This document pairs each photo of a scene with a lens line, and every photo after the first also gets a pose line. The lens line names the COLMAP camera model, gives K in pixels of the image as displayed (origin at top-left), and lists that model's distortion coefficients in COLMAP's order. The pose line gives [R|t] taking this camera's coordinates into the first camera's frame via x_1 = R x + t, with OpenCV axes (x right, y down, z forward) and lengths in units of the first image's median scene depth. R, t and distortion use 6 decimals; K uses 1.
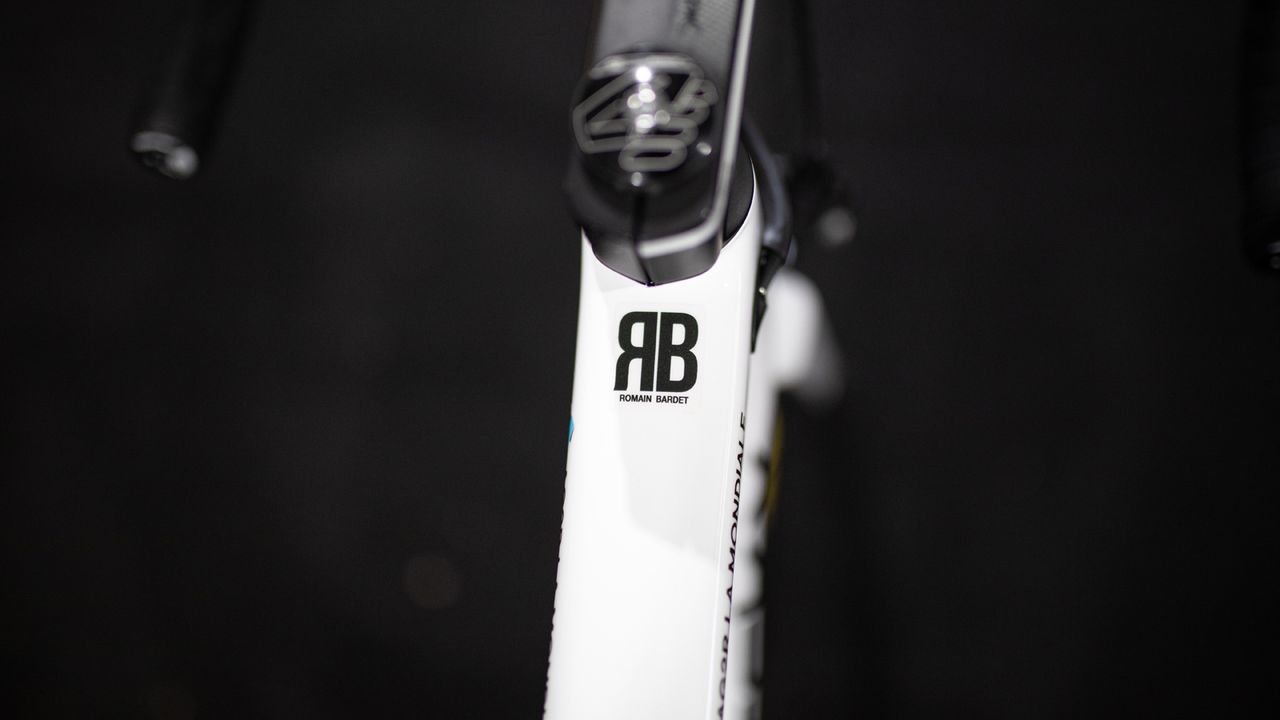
lens RADIAL K [[1267.9, 0, 640.0], [0, 1267.9, 360.0], [0, 0, 1]] dist [-0.056244, 0.000000]
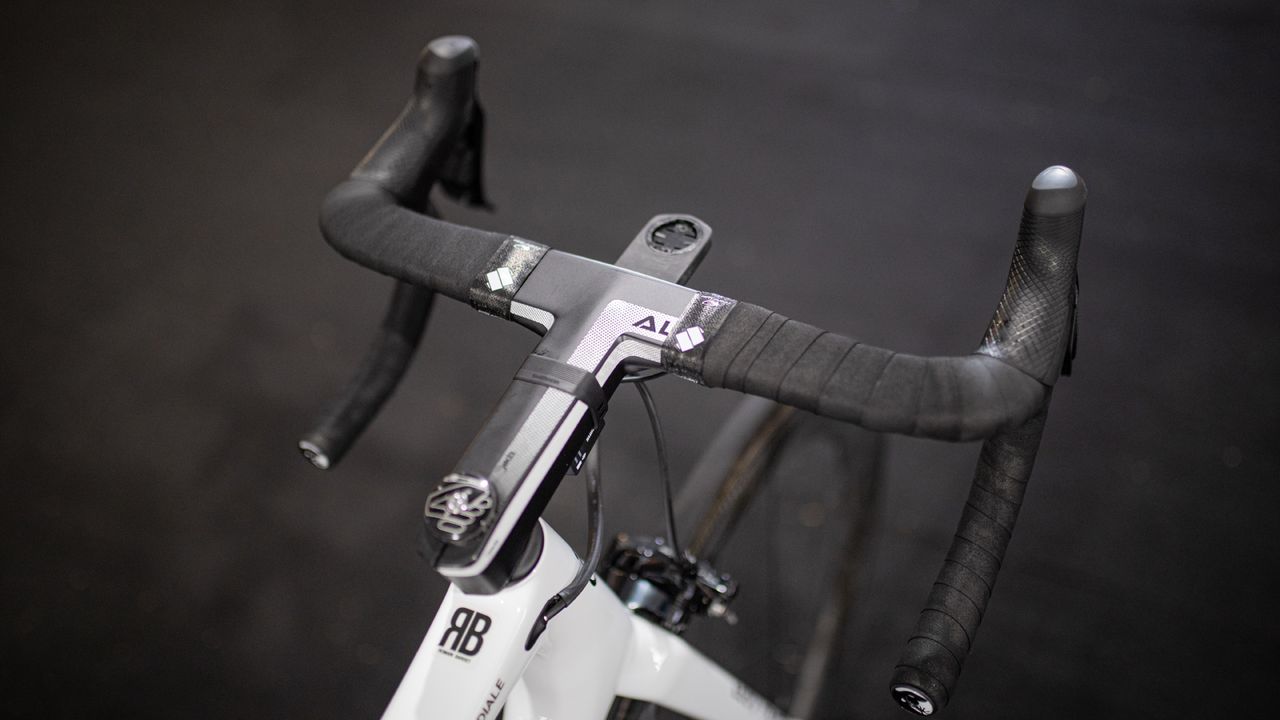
lens RADIAL K [[1267.9, 0, 641.2], [0, 1267.9, 360.2], [0, 0, 1]] dist [-0.056244, 0.000000]
pose [[0.931473, 0.221591, -0.288540, 0.688323], [-0.290083, 0.931027, -0.221449, -0.040573], [0.219567, 0.289975, 0.931507, -0.753638]]
